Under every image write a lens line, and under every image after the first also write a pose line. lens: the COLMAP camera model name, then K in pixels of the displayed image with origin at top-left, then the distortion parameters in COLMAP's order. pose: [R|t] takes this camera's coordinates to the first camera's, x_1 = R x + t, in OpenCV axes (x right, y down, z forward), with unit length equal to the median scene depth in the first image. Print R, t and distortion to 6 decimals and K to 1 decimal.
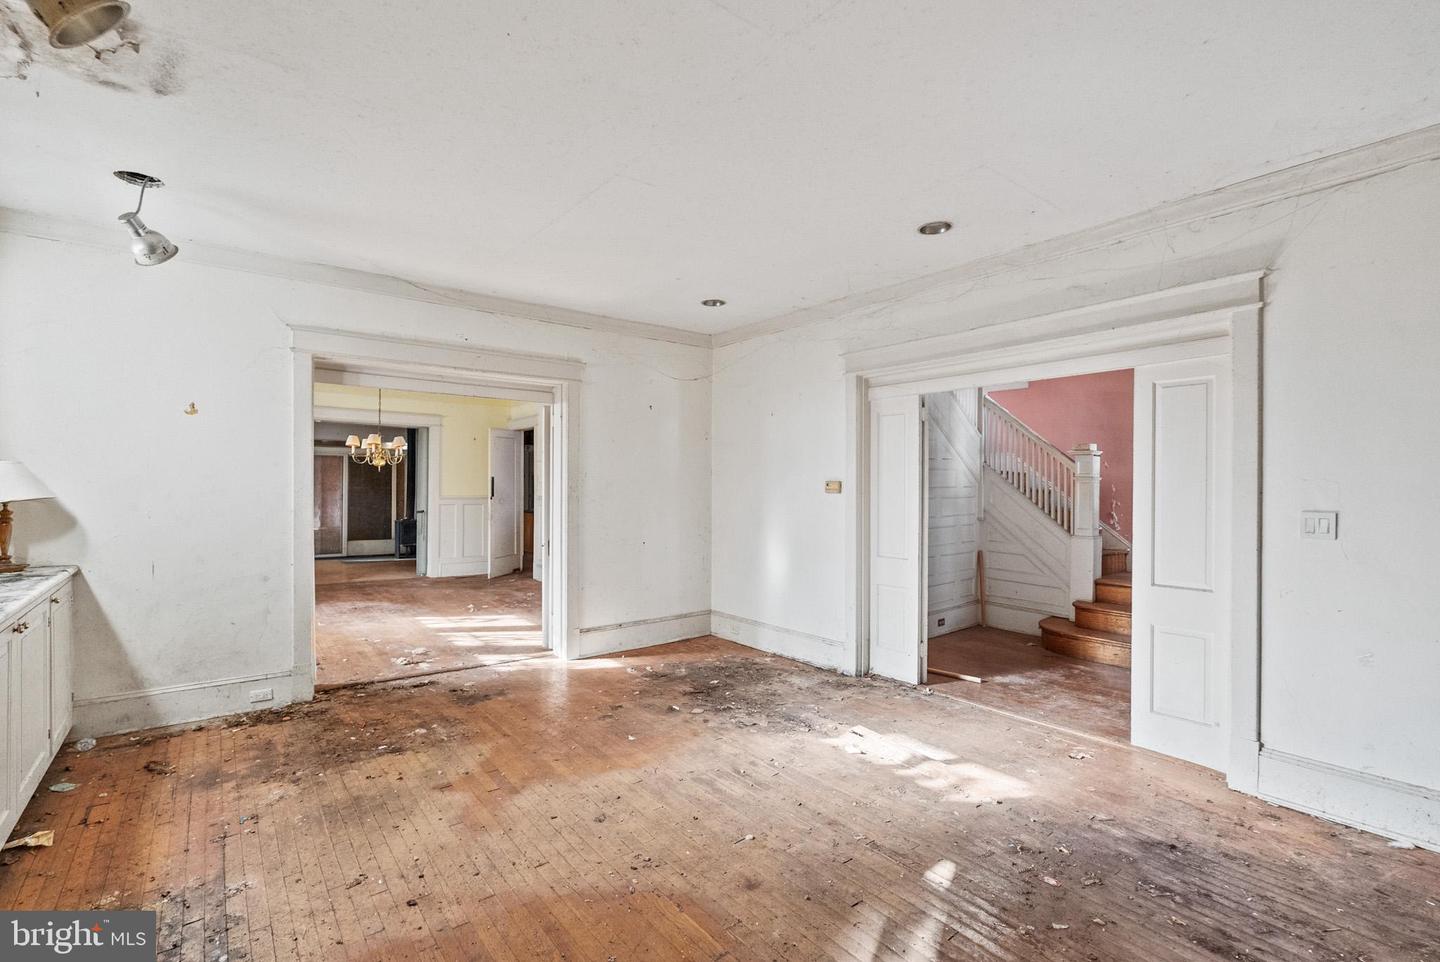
lens RADIAL K [[651.6, 0, 720.0], [0, 651.6, 481.0], [0, 0, 1]] dist [-0.004088, 0.000243]
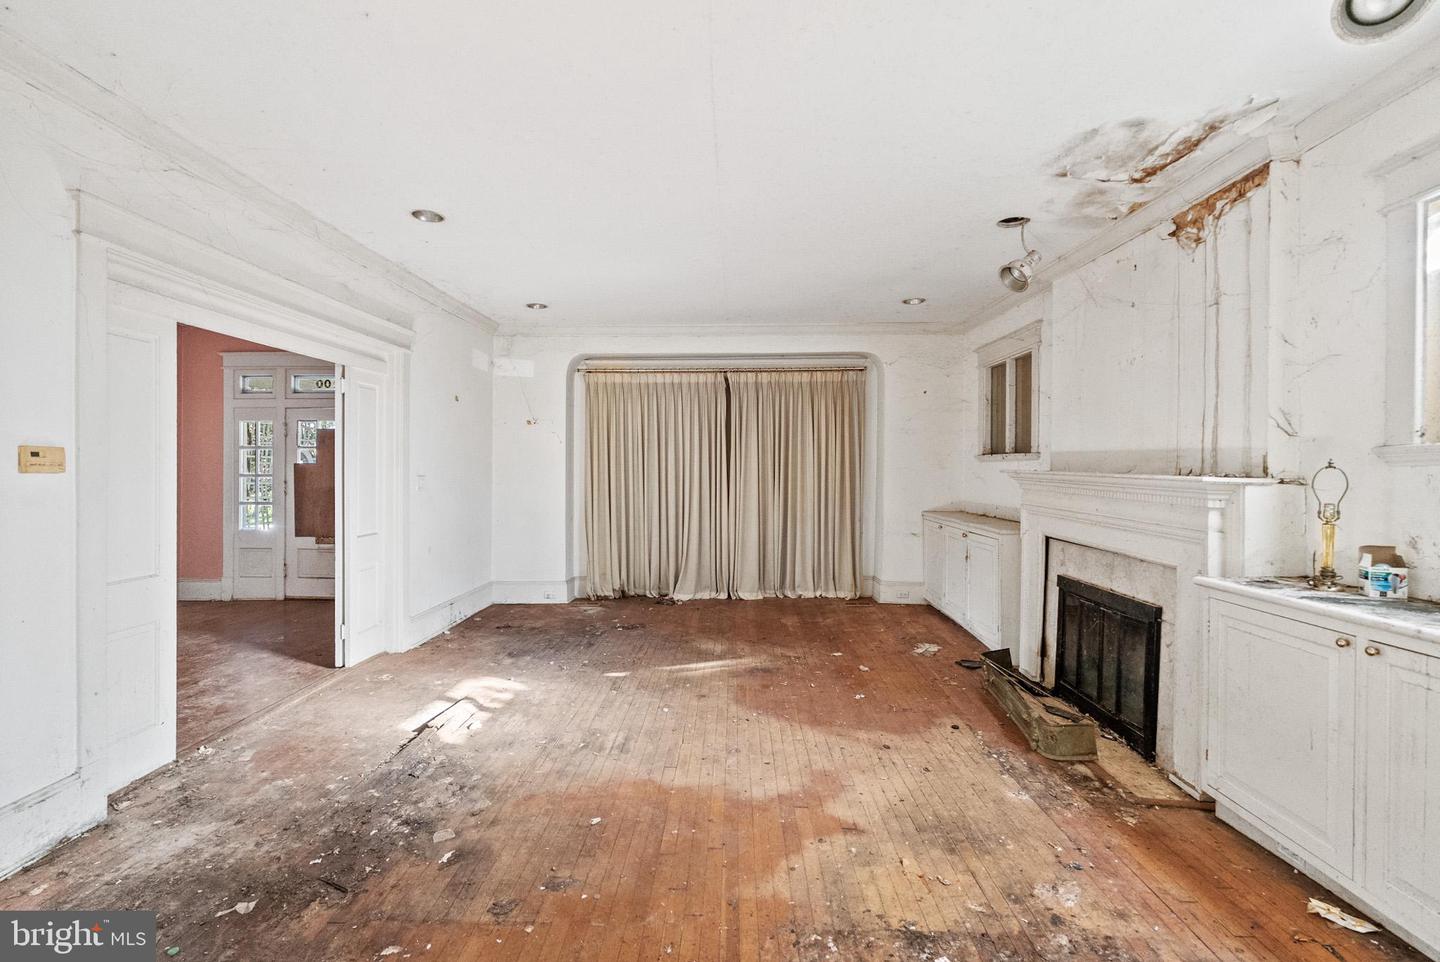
lens RADIAL K [[630.4, 0, 720.0], [0, 630.4, 481.0], [0, 0, 1]] dist [-0.010405, -0.000155]
pose [[-0.768908, -0.021049, 0.639013, -0.600513], [-0.013409, 0.999769, 0.016798, 0.013752], [-0.639219, 0.004348, -0.769012, 1.296662]]
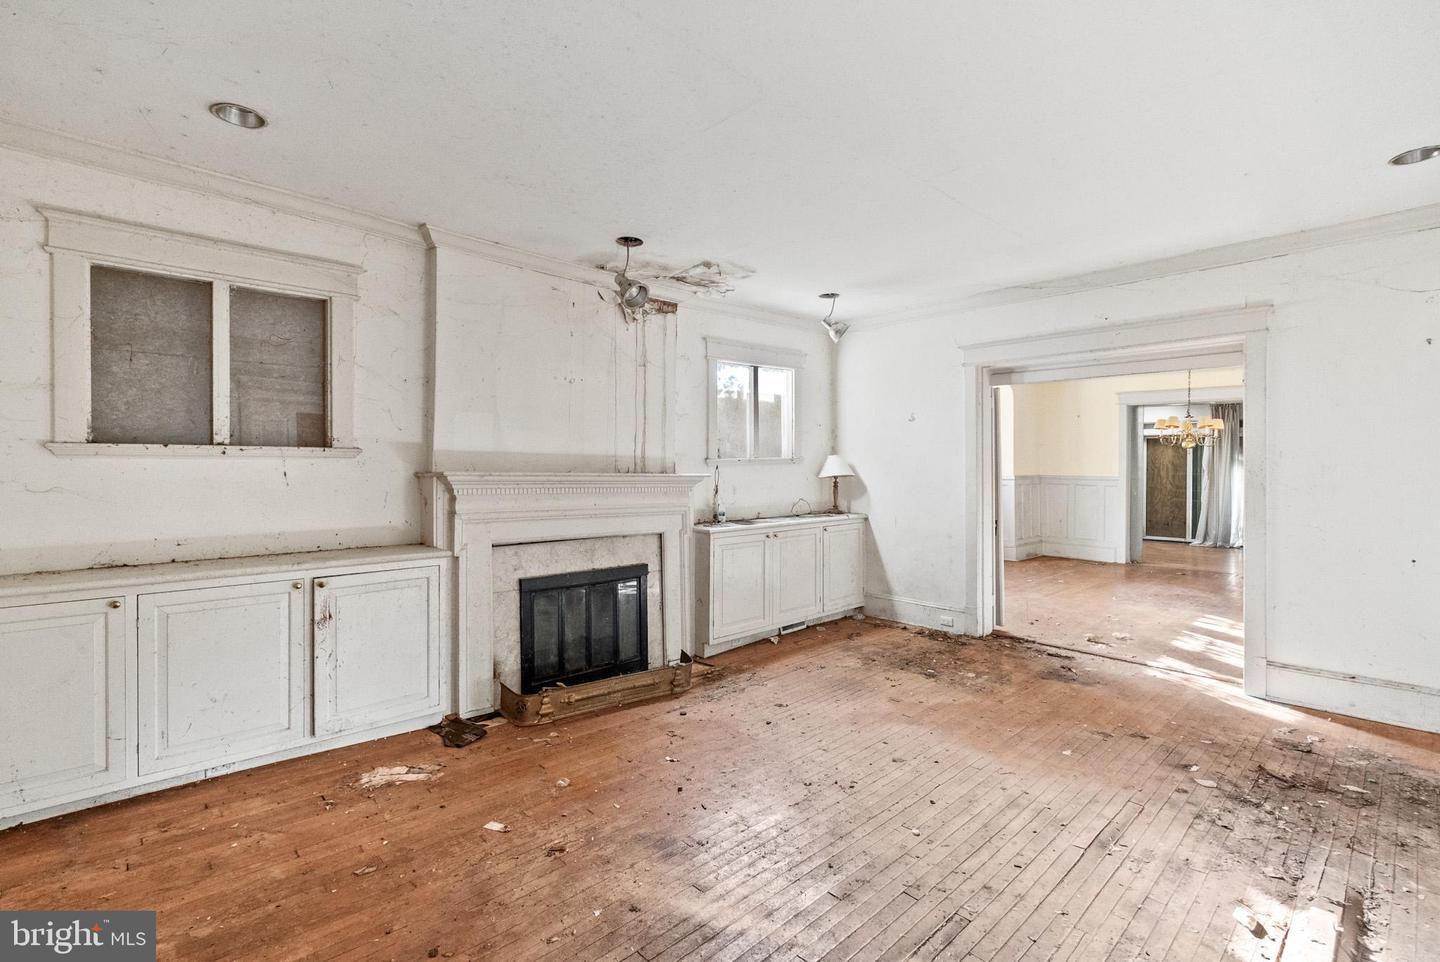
lens RADIAL K [[663.3, 0, 723.1], [0, 663.3, 462.8], [0, 0, 1]] dist [-0.002949, -0.000064]
pose [[0.085805, -0.007556, -0.996283, 0.658341], [0.005538, 0.999959, -0.007107, 0.002112], [0.996297, -0.004908, 0.085843, 0.412825]]
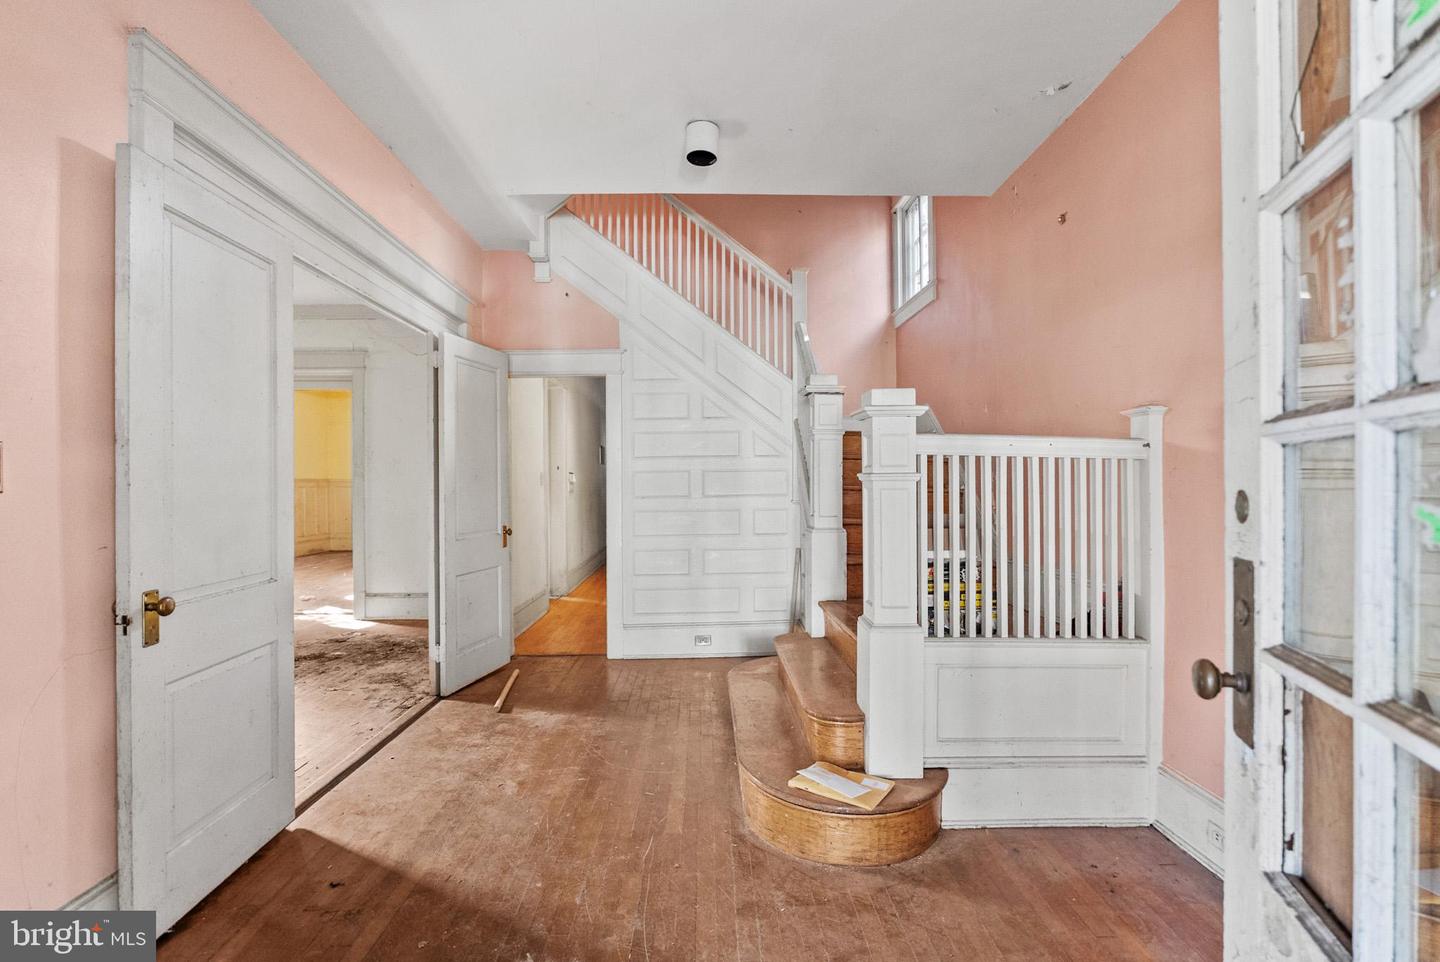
lens RADIAL K [[646.4, 0, 720.0], [0, 646.4, 481.0], [0, 0, 1]] dist [-0.000544, -0.000046]
pose [[0.789017, -0.006217, -0.614339, 1.242793], [0.010338, 0.999942, 0.003159, 0.053676], [0.614284, -0.008844, 0.789036, 0.674349]]
